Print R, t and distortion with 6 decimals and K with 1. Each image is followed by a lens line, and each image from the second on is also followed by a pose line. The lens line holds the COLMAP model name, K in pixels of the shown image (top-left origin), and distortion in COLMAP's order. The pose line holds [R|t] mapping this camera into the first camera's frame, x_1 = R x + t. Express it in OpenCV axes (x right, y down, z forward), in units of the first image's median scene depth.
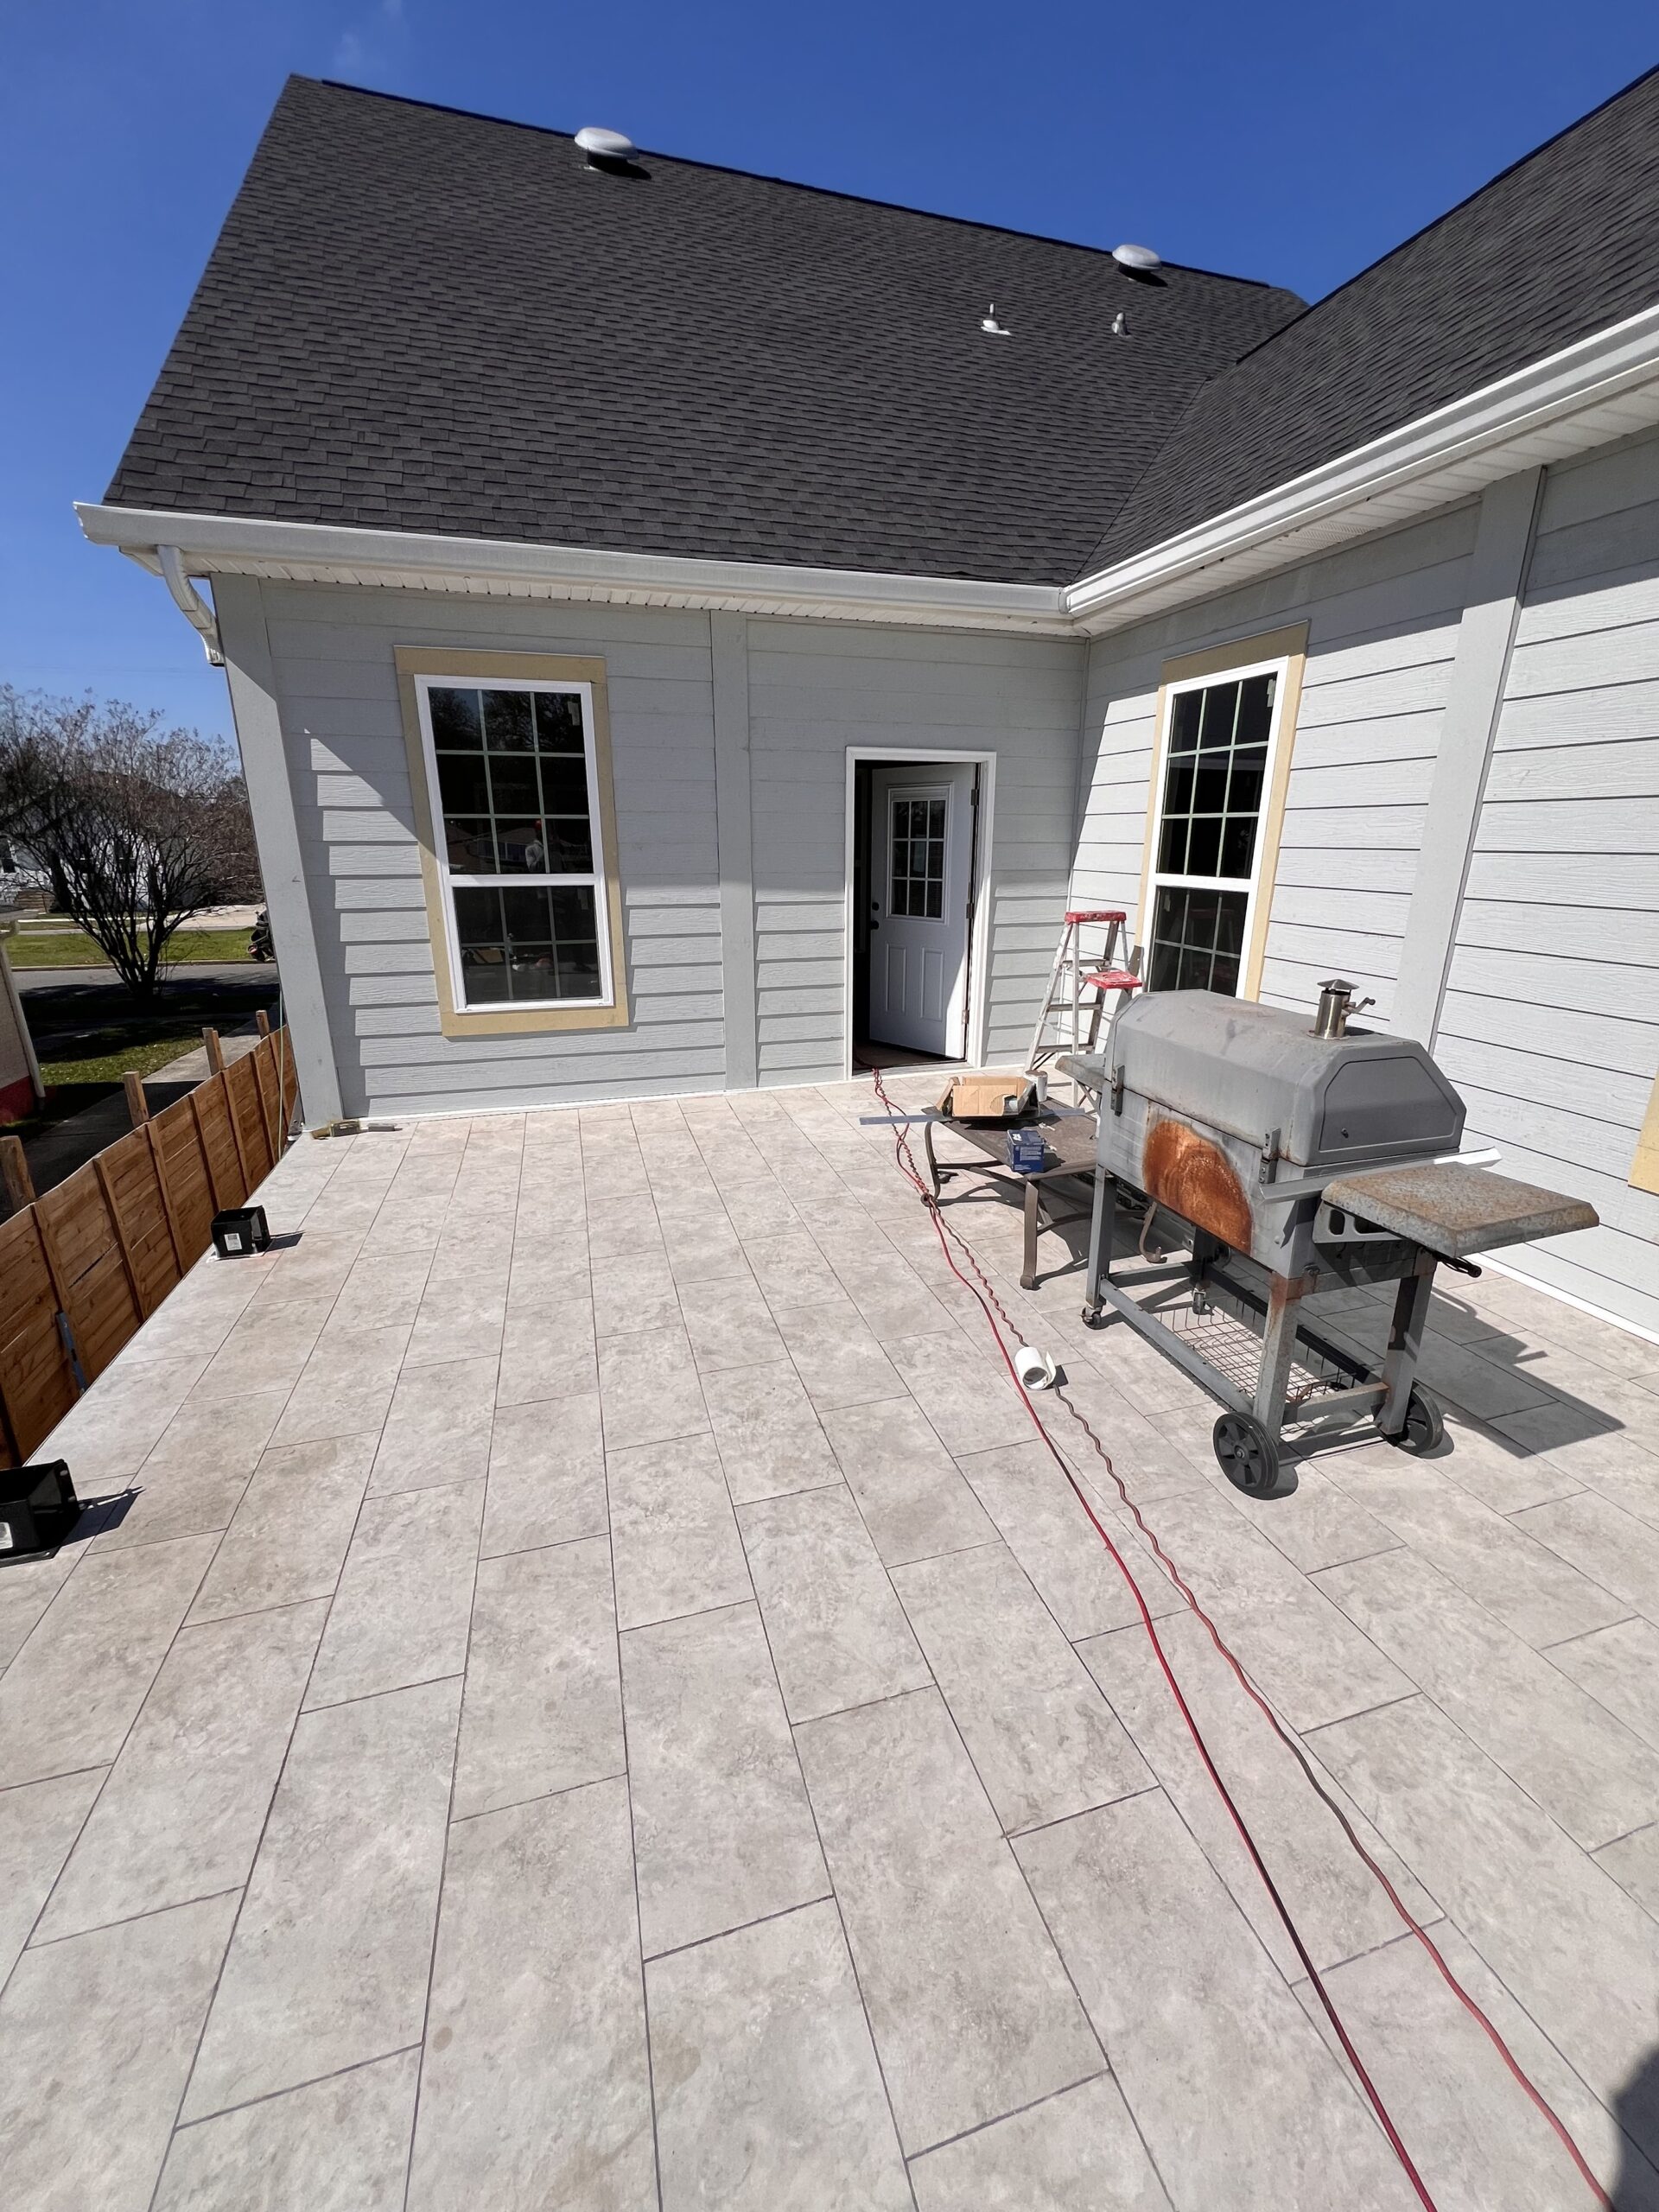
lens RADIAL K [[888.3, 0, 843.1], [0, 888.3, 1094.5], [0, 0, 1]] dist [-0.009598, 0.000574]
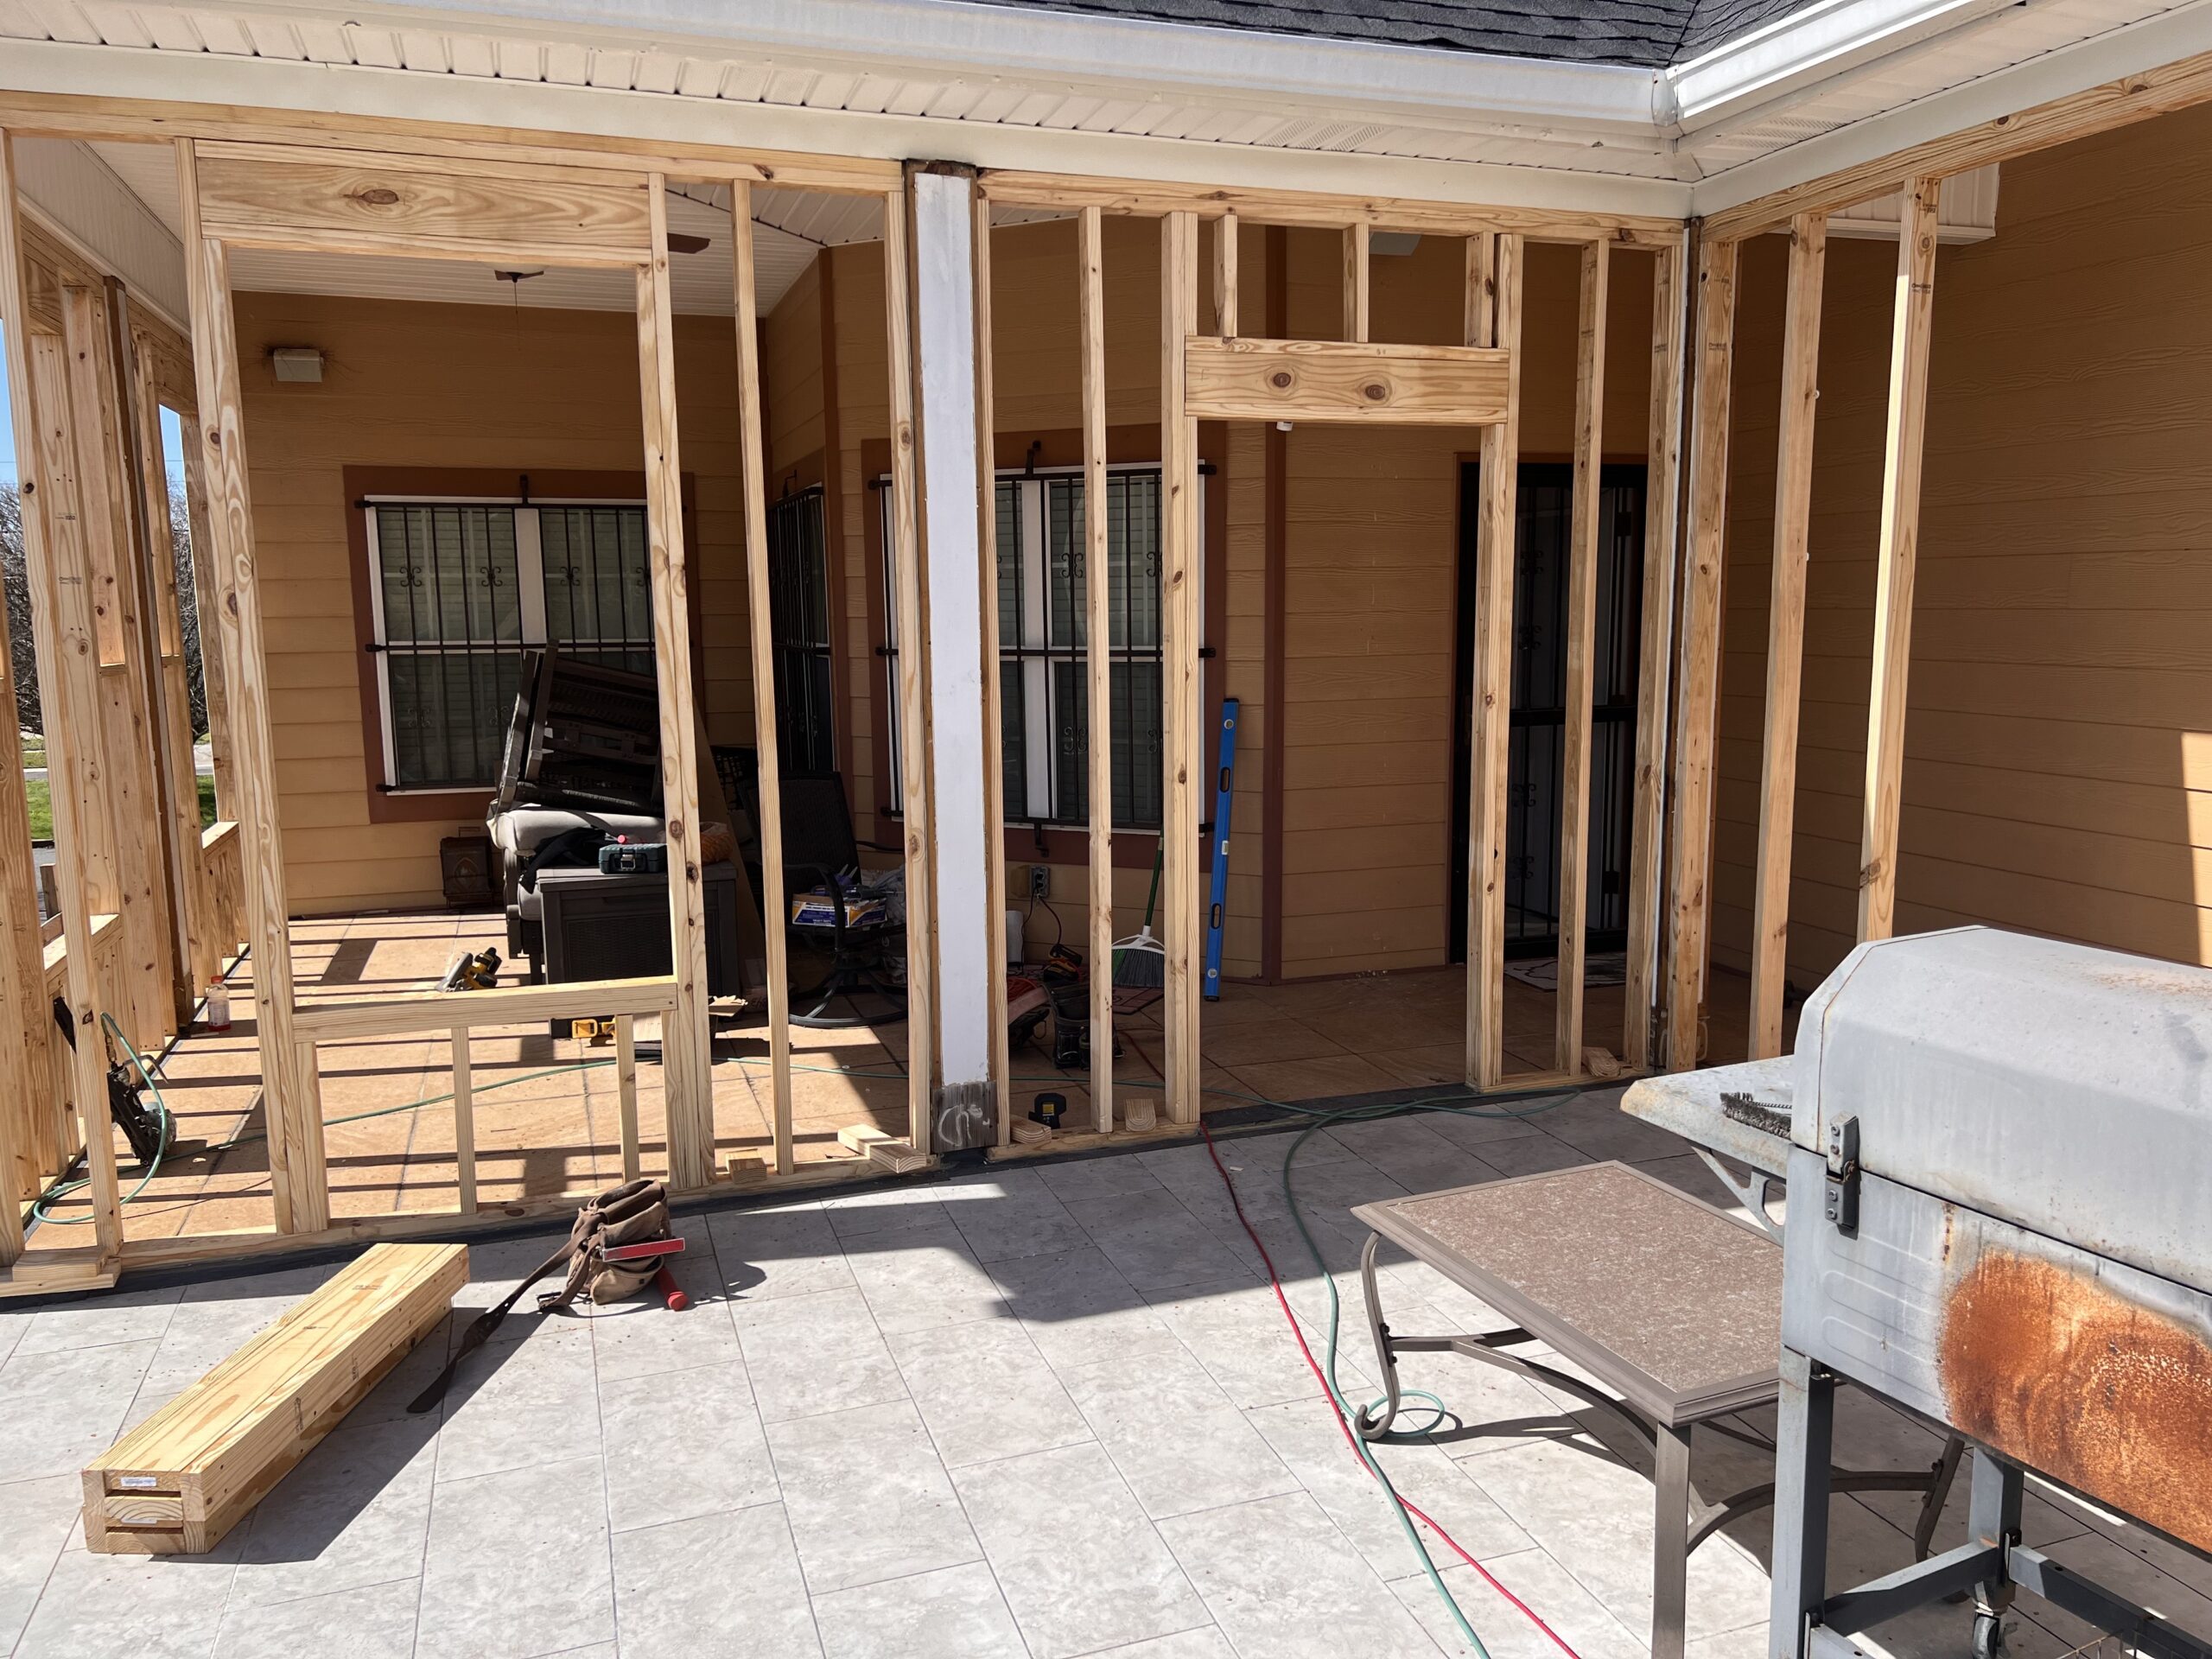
lens RADIAL K [[1647.0, 0, 1121.8], [0, 1647.0, 850.2], [0, 0, 1]] dist [0.049140, -0.058788]
pose [[0.999113, -0.016716, 0.038640, -0.070542], [0.021621, 0.991245, -0.130251, -0.056371], [-0.036125, 0.130971, 0.990728, 0.187050]]
